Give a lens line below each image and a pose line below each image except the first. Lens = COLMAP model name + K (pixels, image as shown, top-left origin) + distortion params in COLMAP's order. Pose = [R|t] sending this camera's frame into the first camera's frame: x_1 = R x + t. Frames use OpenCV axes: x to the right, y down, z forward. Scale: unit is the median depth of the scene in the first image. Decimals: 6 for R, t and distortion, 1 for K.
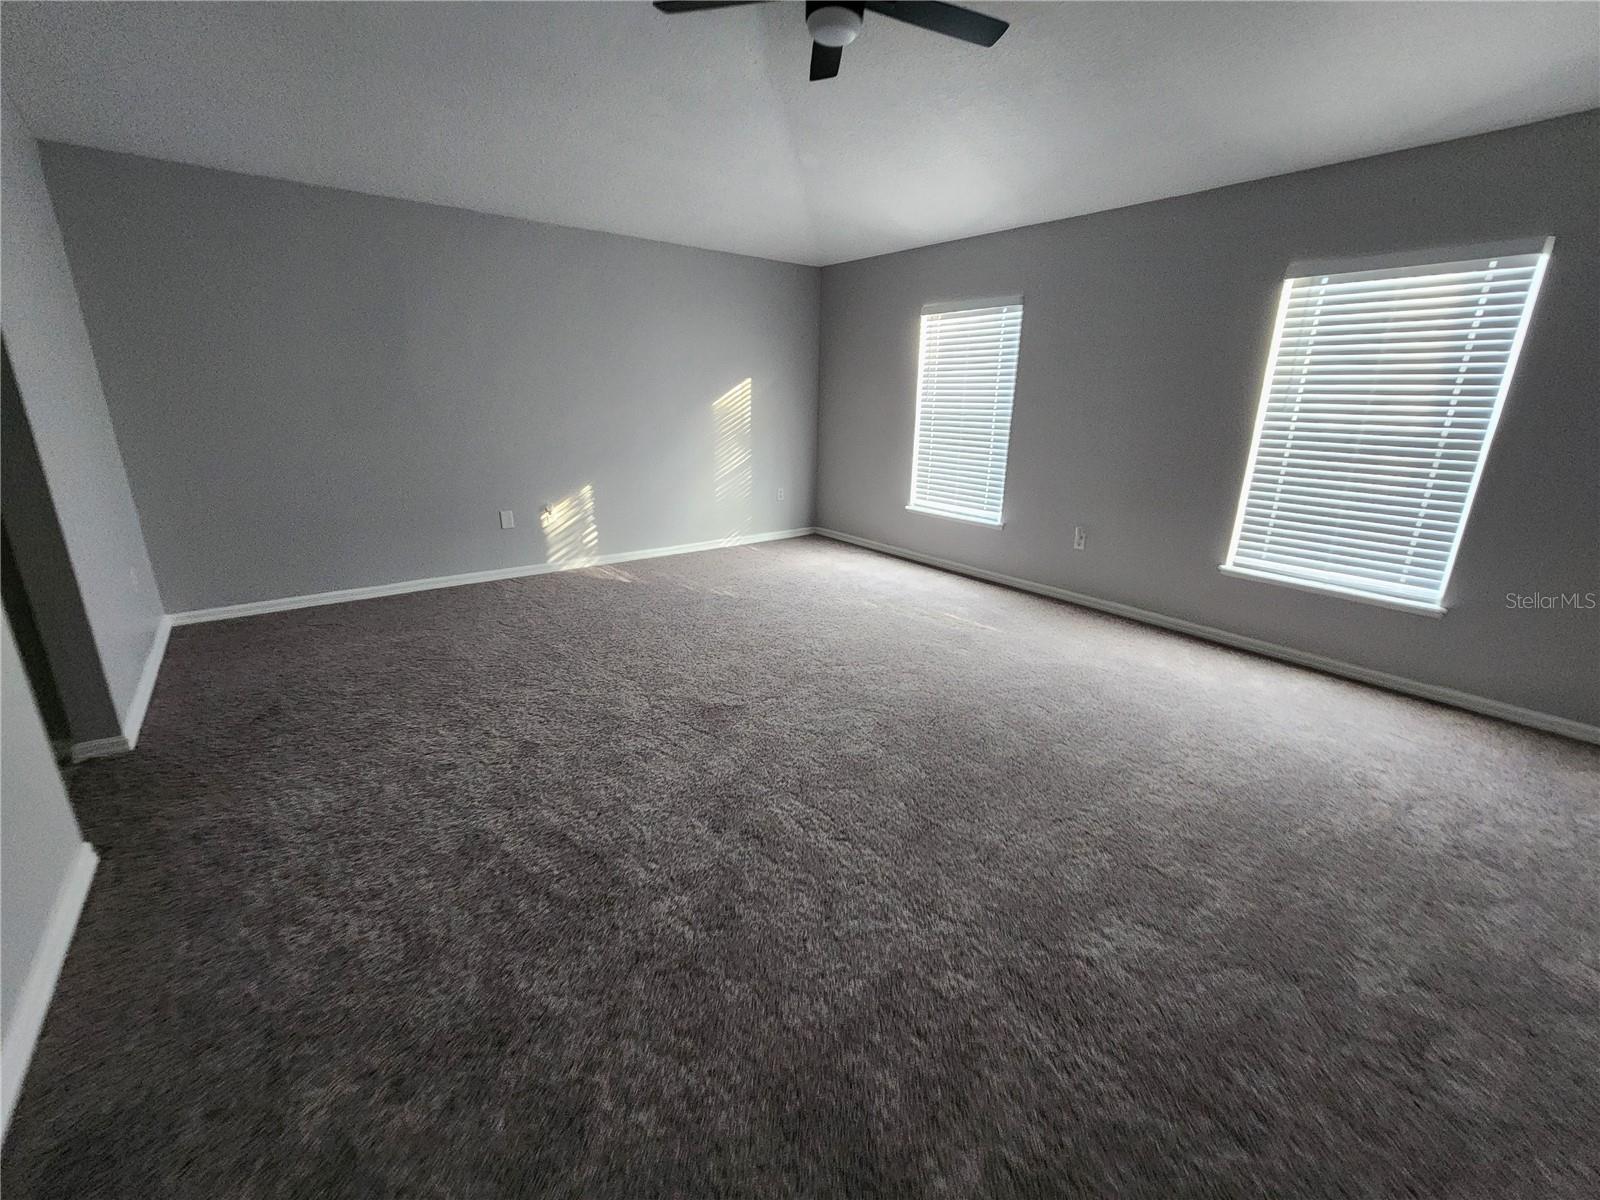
lens RADIAL K [[656.7, 0, 810.9], [0, 656.7, 591.9], [0, 0, 1]] dist [0.001447, 0.000224]
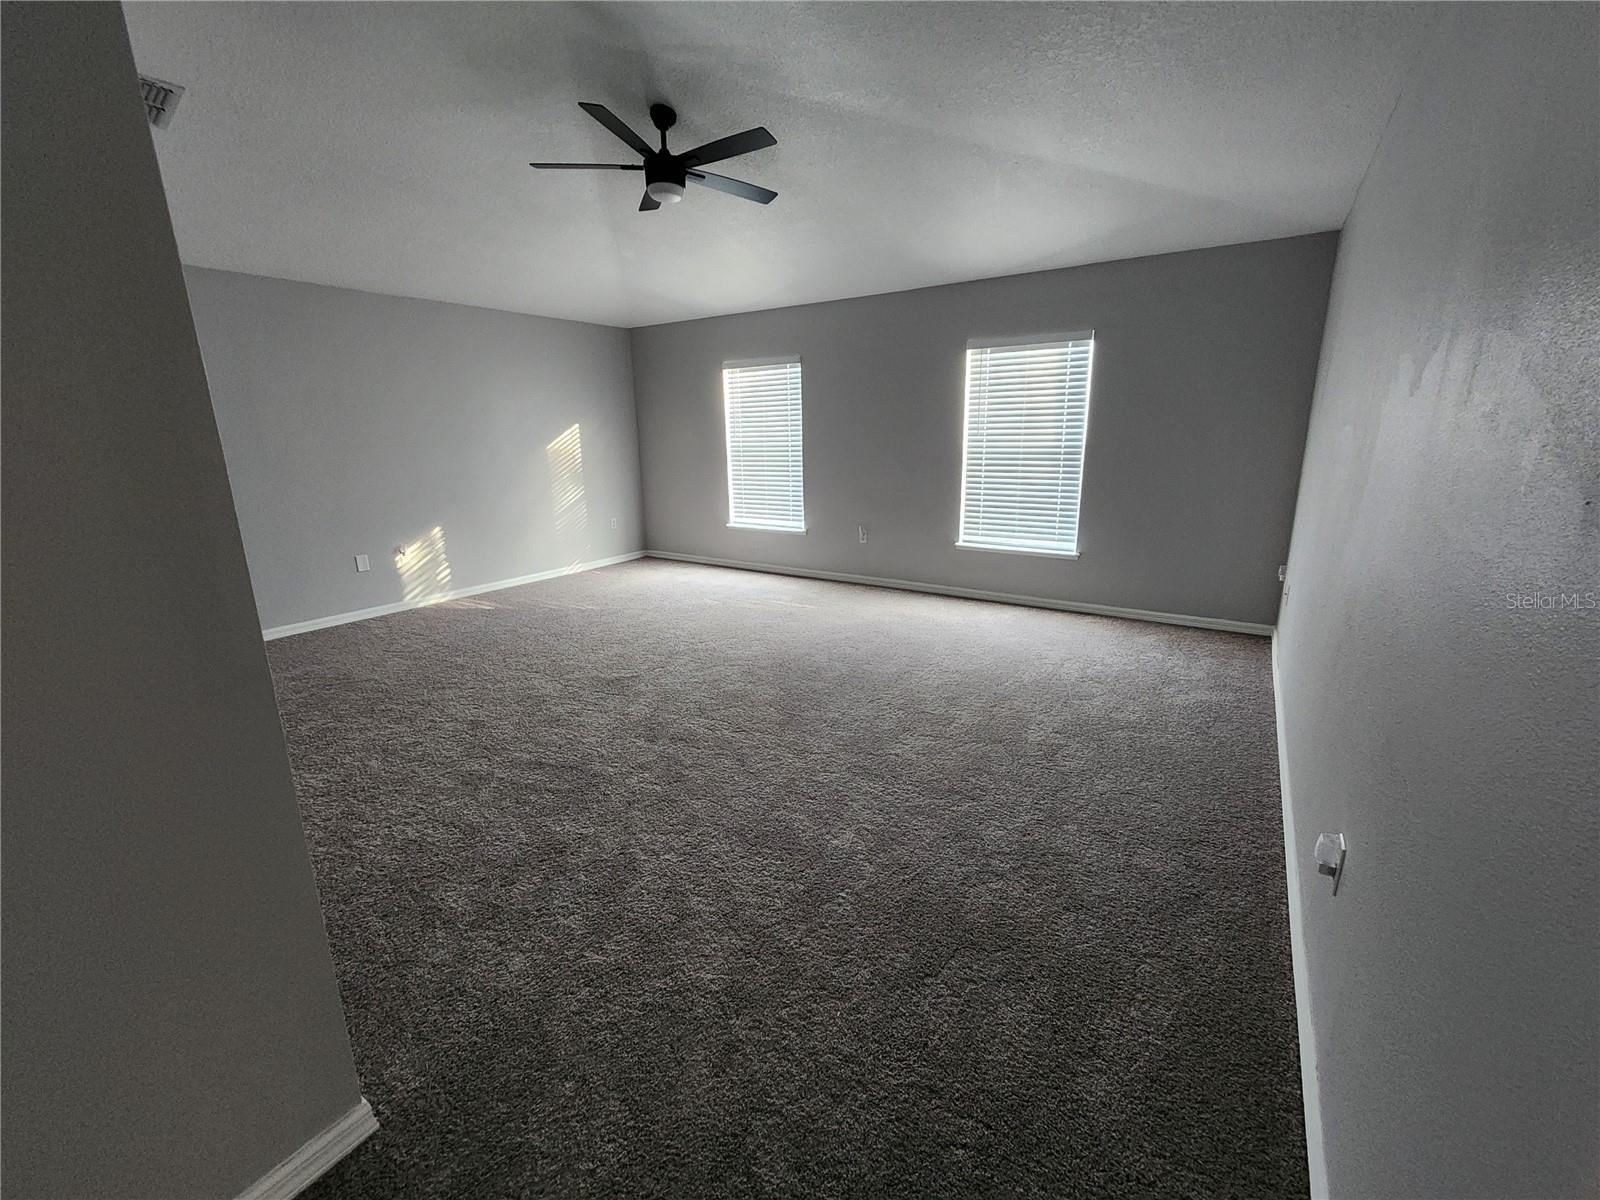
lens RADIAL K [[656.7, 0, 802.2], [0, 656.7, 598.9], [0, 0, 1]] dist [0.001447, 0.000224]
pose [[0.952665, -0.108923, 0.283841, -0.139540], [0.120348, 0.992464, -0.023075, 0.087823], [-0.279188, 0.056143, 0.958594, -0.327964]]
